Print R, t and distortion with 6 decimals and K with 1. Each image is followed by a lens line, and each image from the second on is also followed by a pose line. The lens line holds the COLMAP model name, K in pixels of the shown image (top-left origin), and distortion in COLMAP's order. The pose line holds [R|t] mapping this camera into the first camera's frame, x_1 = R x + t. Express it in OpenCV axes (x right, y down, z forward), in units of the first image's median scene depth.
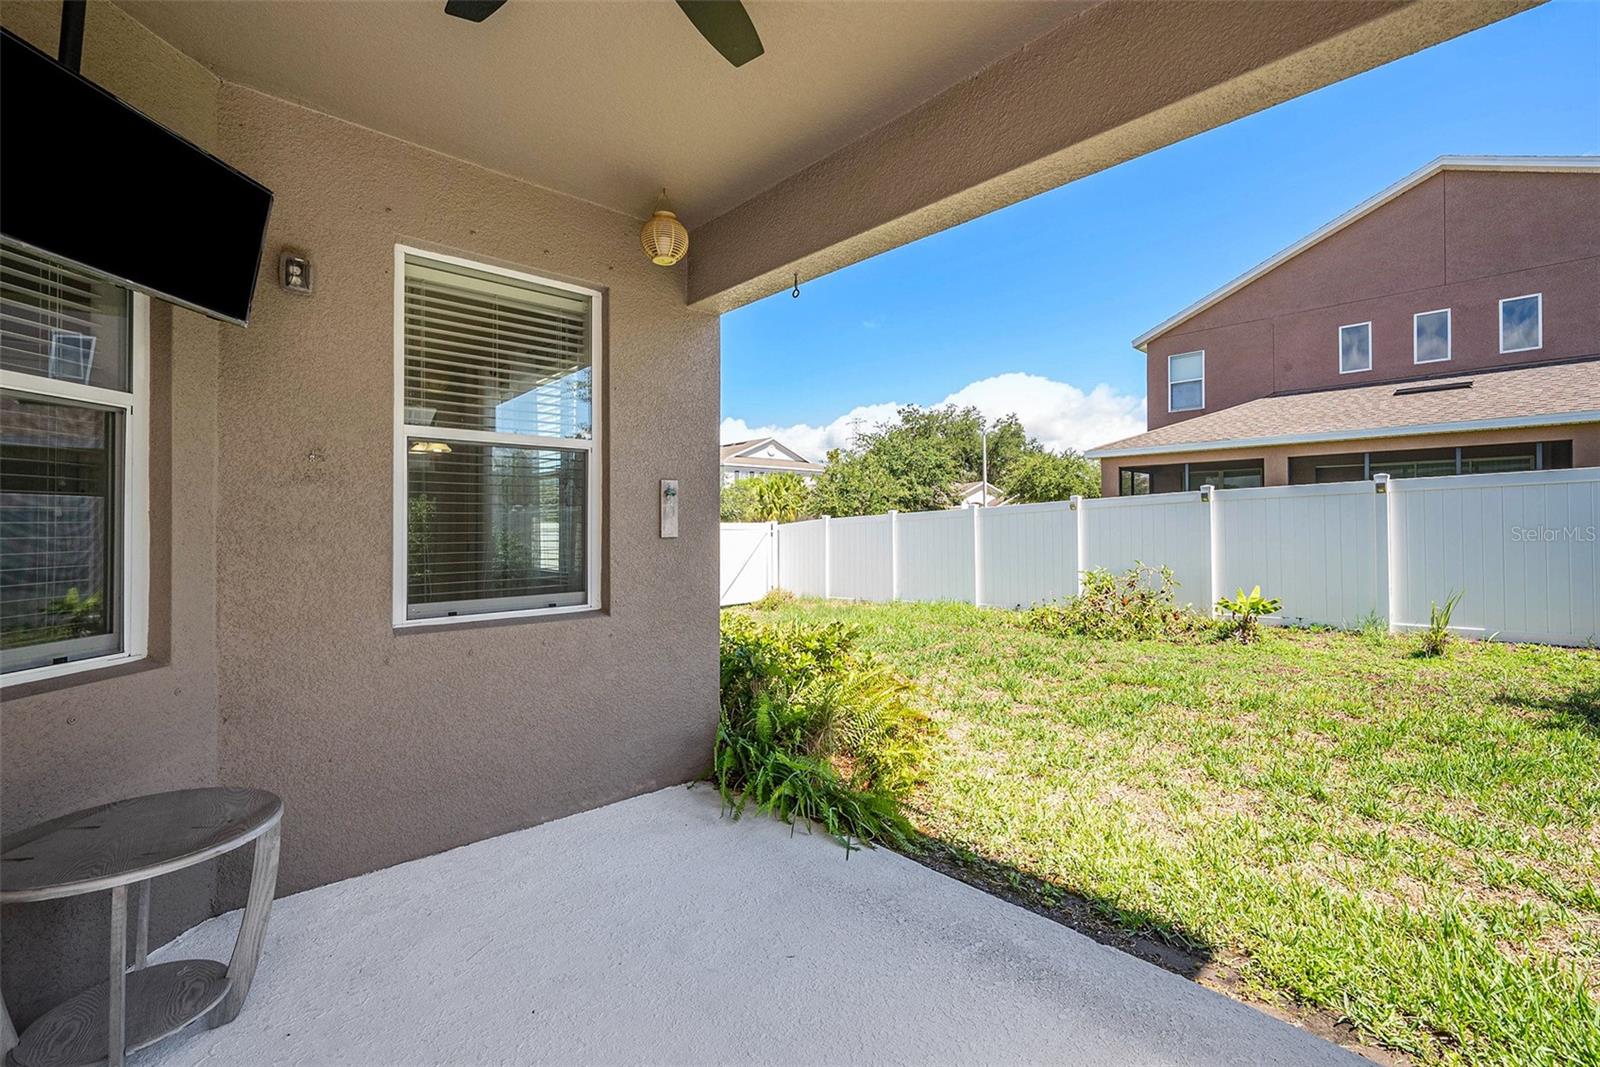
lens RADIAL K [[691.4, 0, 801.0], [0, 691.4, 528.8], [0, 0, 1]] dist [0.002574, -0.000928]
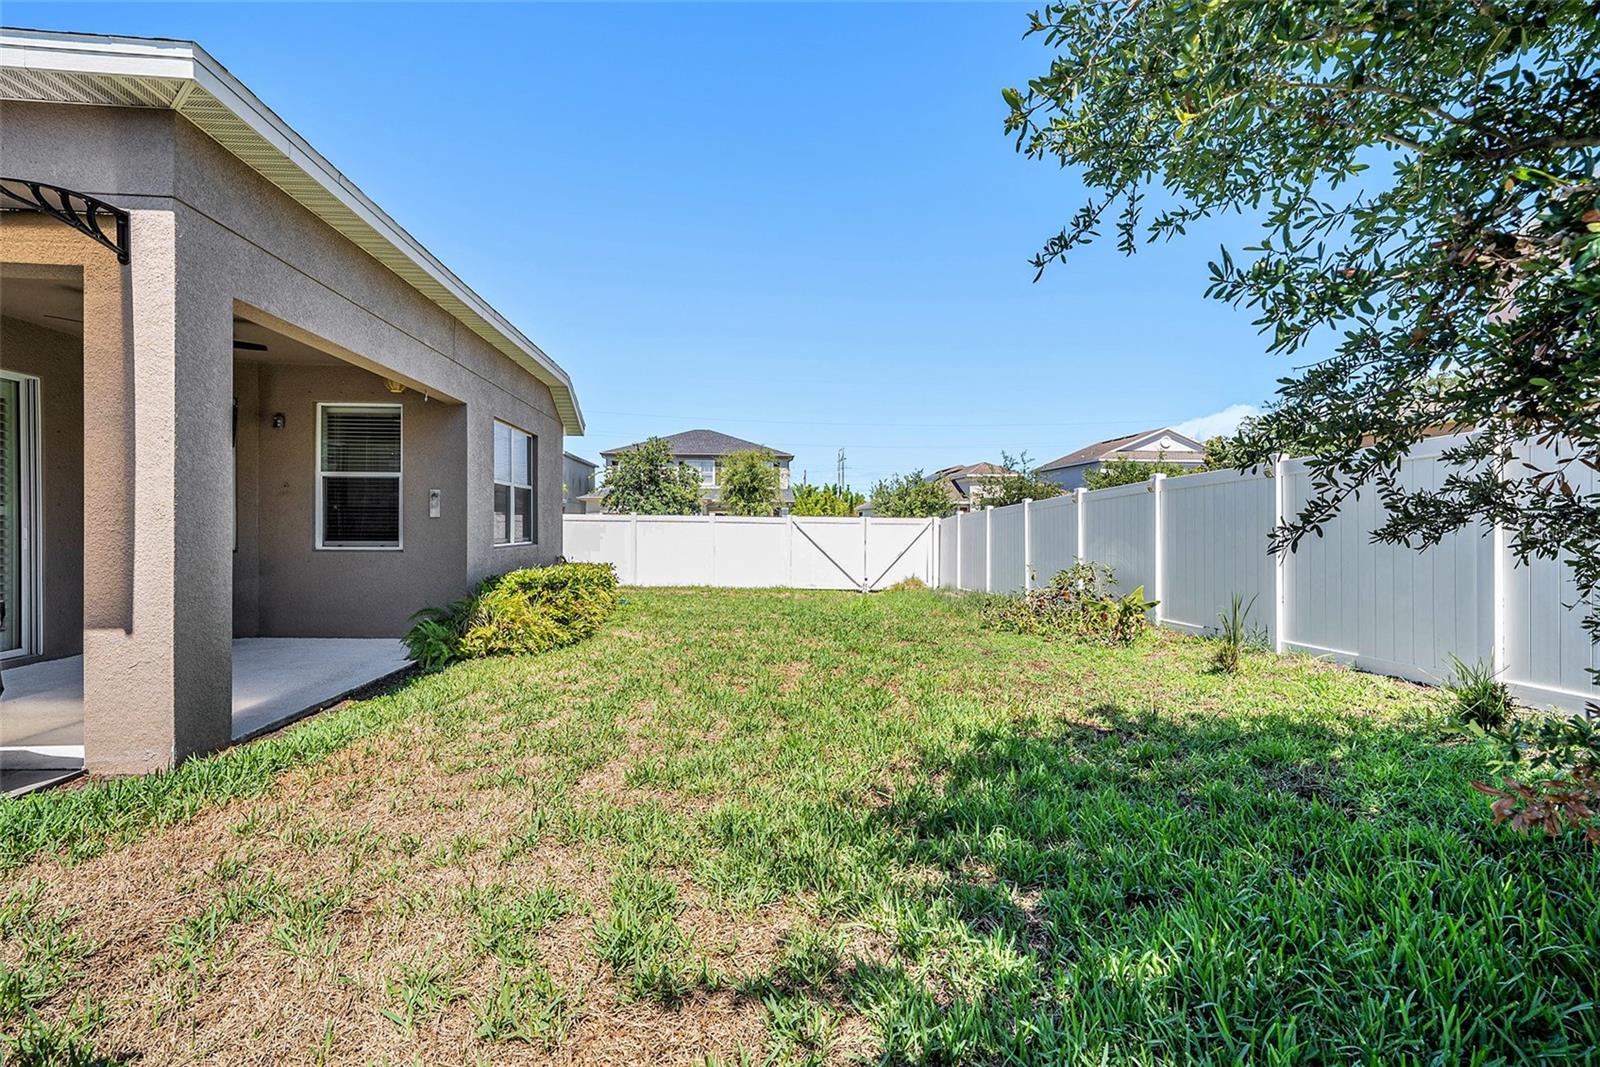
lens RADIAL K [[691.4, 0, 806.8], [0, 691.4, 525.7], [0, 0, 1]] dist [0.002574, -0.000928]
pose [[0.788724, 0.011457, -0.614640, 1.945239], [-0.013904, 0.999903, 0.000796, 0.020176], [0.614590, 0.007918, 0.788807, 0.057016]]
